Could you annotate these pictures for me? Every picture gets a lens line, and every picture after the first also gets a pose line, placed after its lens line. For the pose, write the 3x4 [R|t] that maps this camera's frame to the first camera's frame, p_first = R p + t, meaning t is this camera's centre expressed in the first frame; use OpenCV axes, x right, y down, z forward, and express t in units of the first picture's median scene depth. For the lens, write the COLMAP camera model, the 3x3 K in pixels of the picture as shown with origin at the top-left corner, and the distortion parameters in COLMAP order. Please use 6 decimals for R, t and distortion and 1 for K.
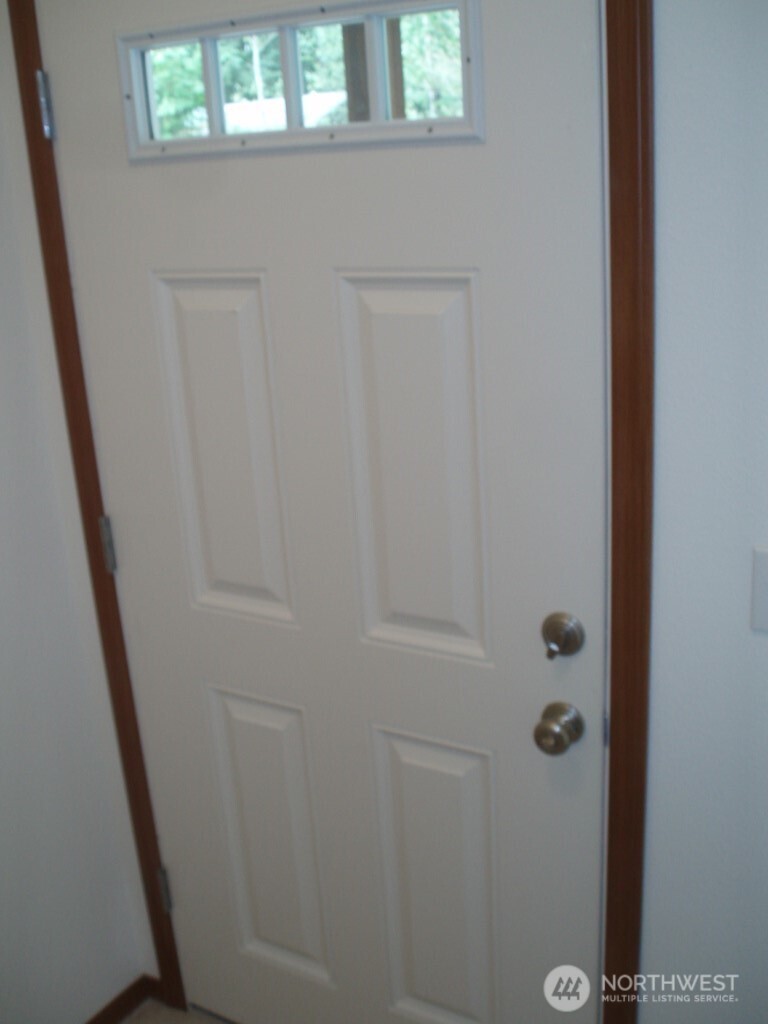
lens RADIAL K [[1098.6, 0, 384.0], [0, 1098.6, 512.0], [0, 0, 1]] dist [-0.136415, 0.049697]
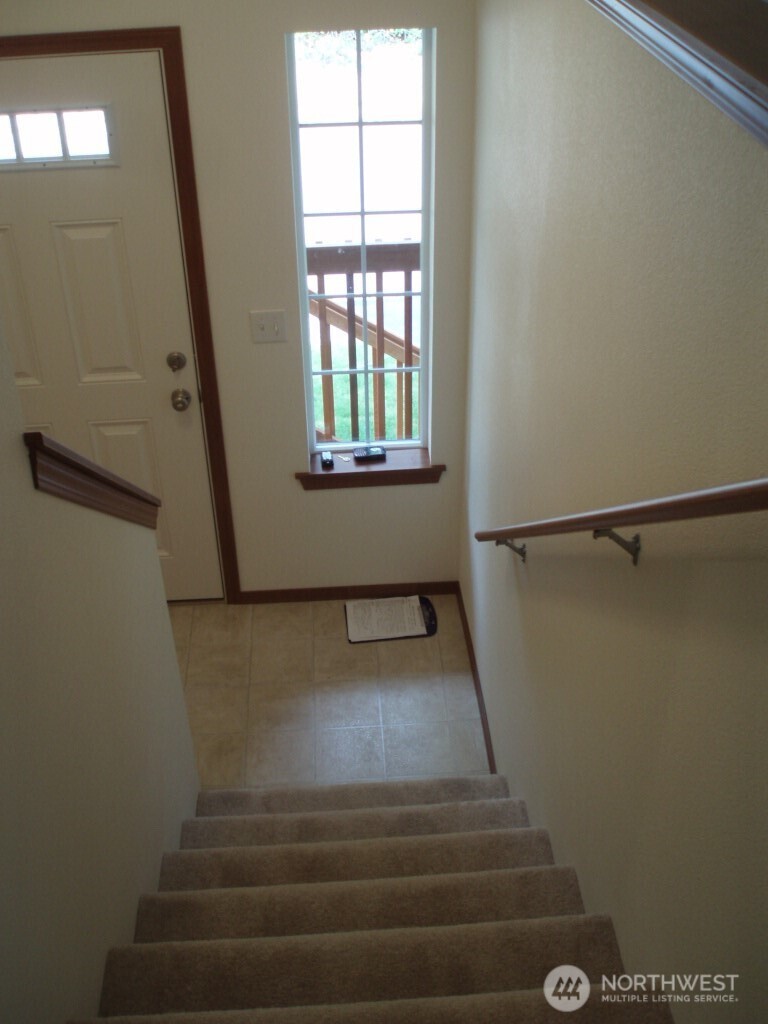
lens RADIAL K [[1098.6, 0, 384.0], [0, 1098.6, 512.0], [0, 0, 1]] dist [-0.136415, 0.049697]
pose [[0.819398, -0.293682, 0.492278, -0.713478], [0.146020, 0.937395, 0.316179, -0.256763], [-0.554315, -0.187194, 0.810983, -1.206171]]
